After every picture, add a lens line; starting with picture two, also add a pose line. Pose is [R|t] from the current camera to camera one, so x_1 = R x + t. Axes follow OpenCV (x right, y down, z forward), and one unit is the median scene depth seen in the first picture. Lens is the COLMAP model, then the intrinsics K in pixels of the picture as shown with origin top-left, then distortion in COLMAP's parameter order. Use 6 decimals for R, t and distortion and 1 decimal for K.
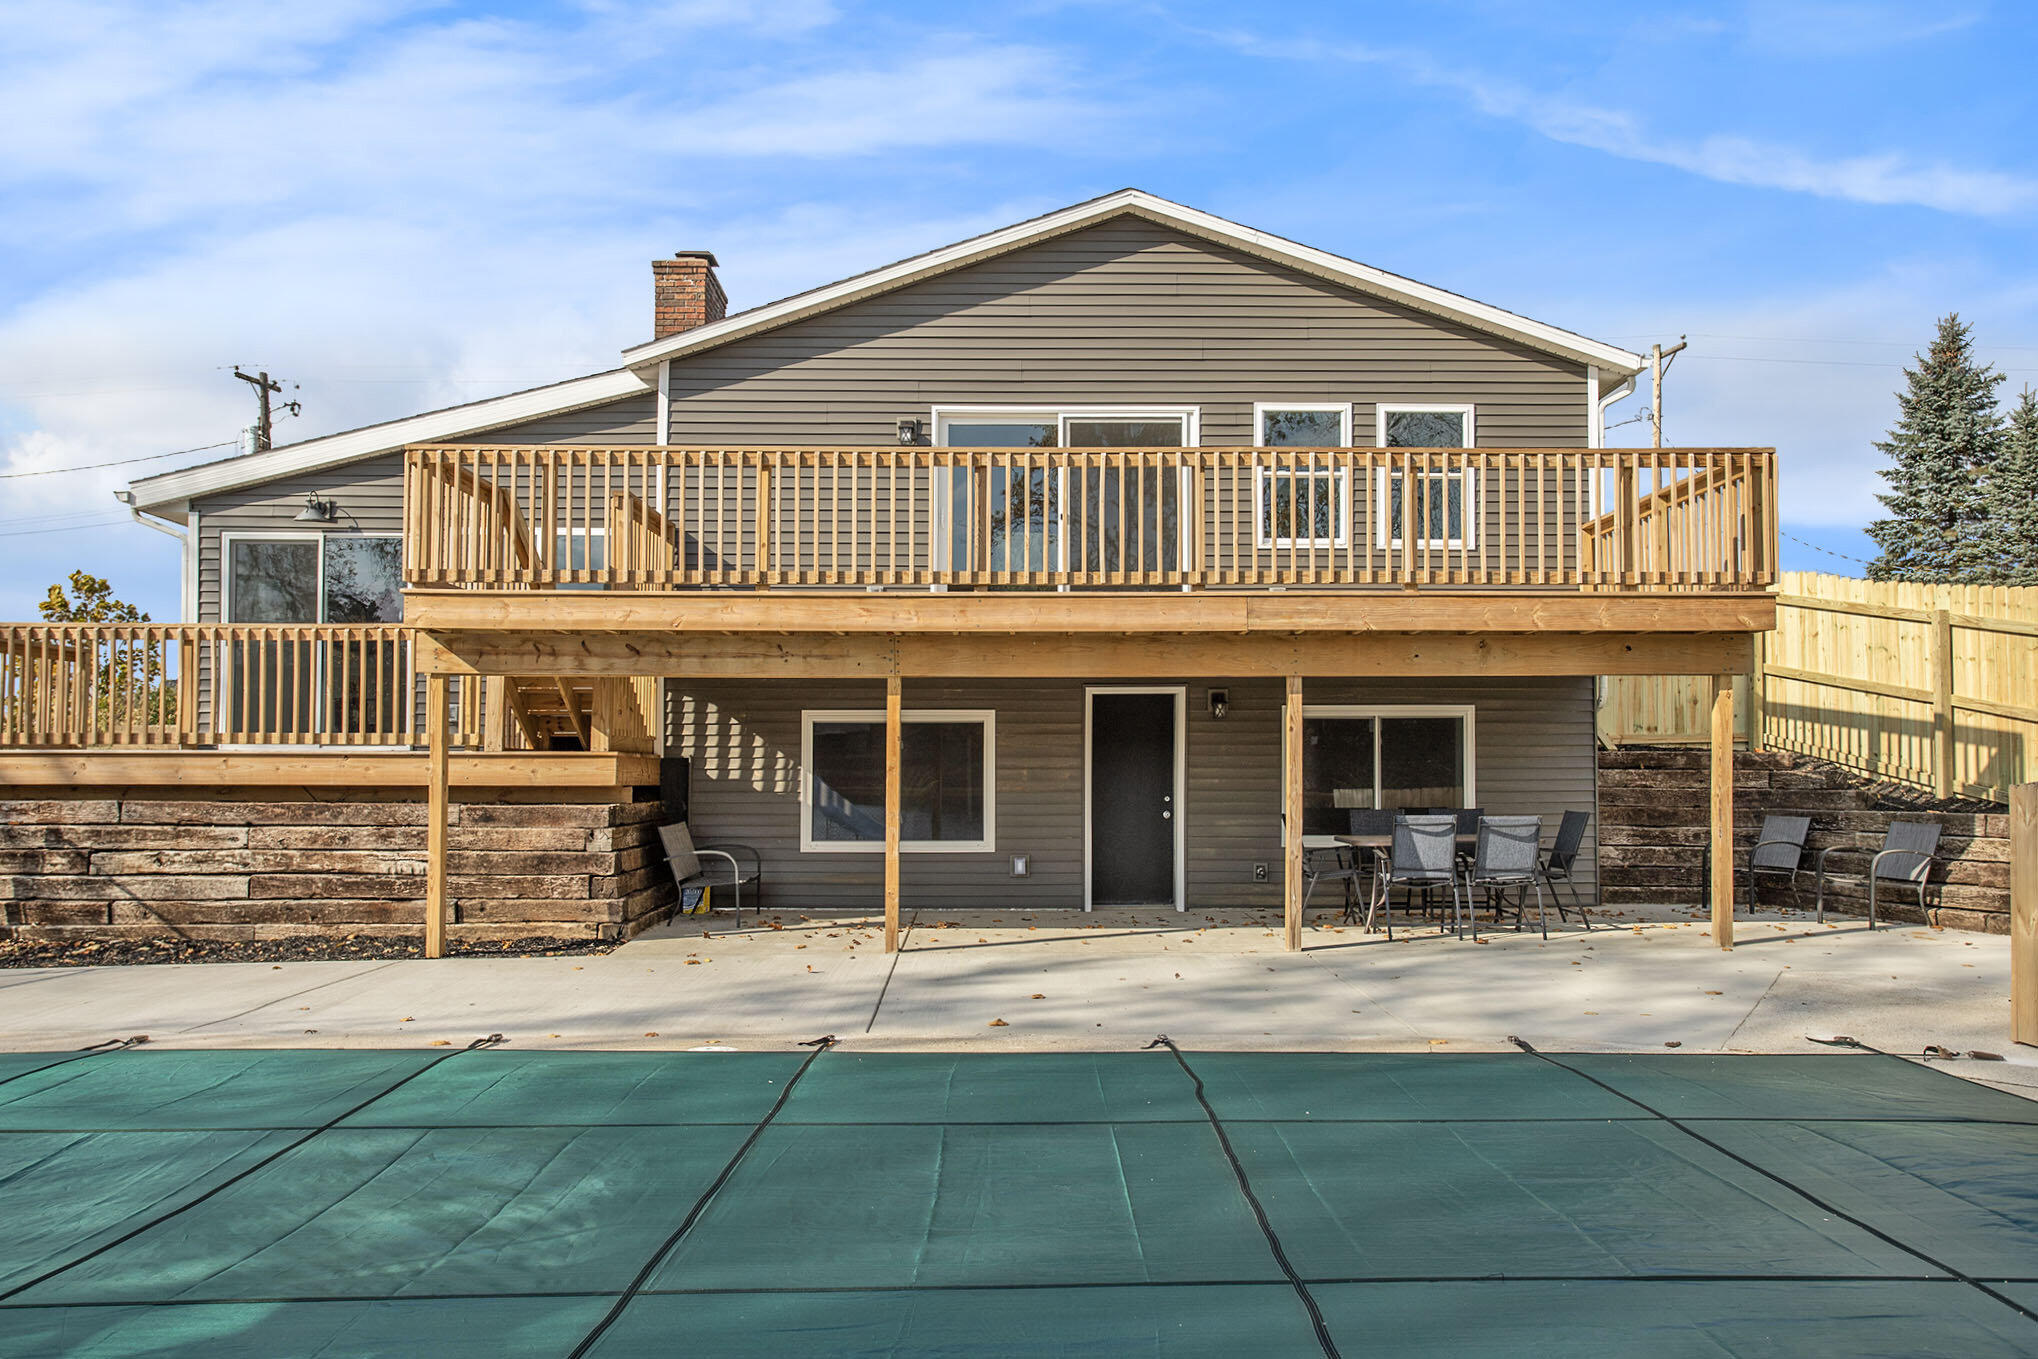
lens RADIAL K [[1600.5, 0, 1019.0], [0, 1600.5, 679.5], [0, 0, 1]] dist [-0.004280, -0.000094]
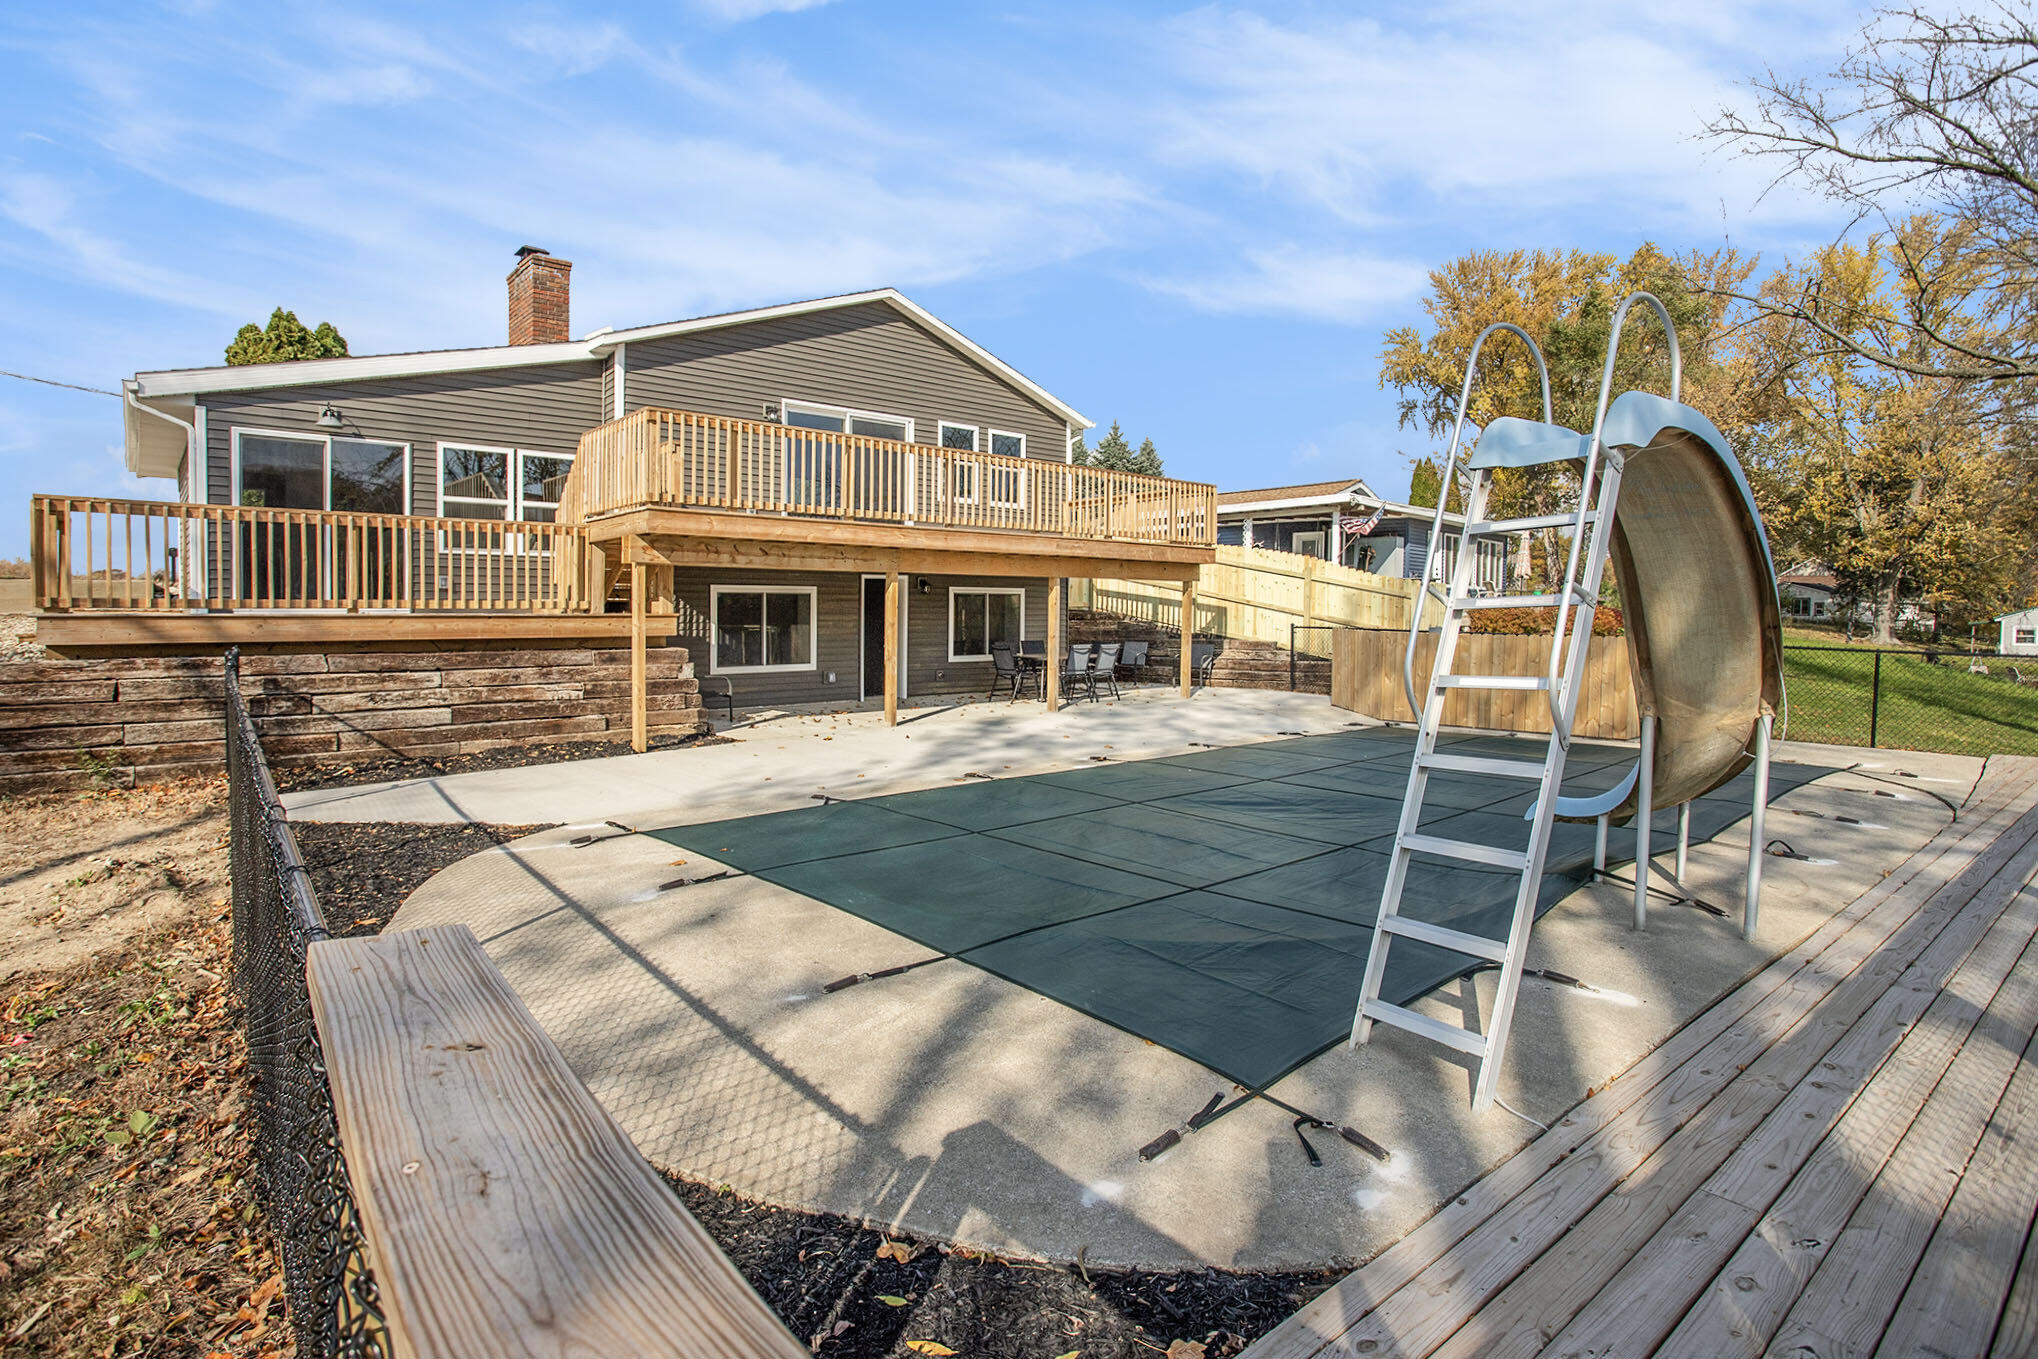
lens RADIAL K [[992.9, 0, 1015.8], [0, 992.9, 733.4], [0, 0, 1]] dist [-0.000105, 0.000057]
pose [[0.760844, -0.078599, 0.644158, -0.568118], [-0.031975, 0.986891, 0.158186, -0.003127], [-0.648147, -0.140952, 0.748357, 0.049015]]
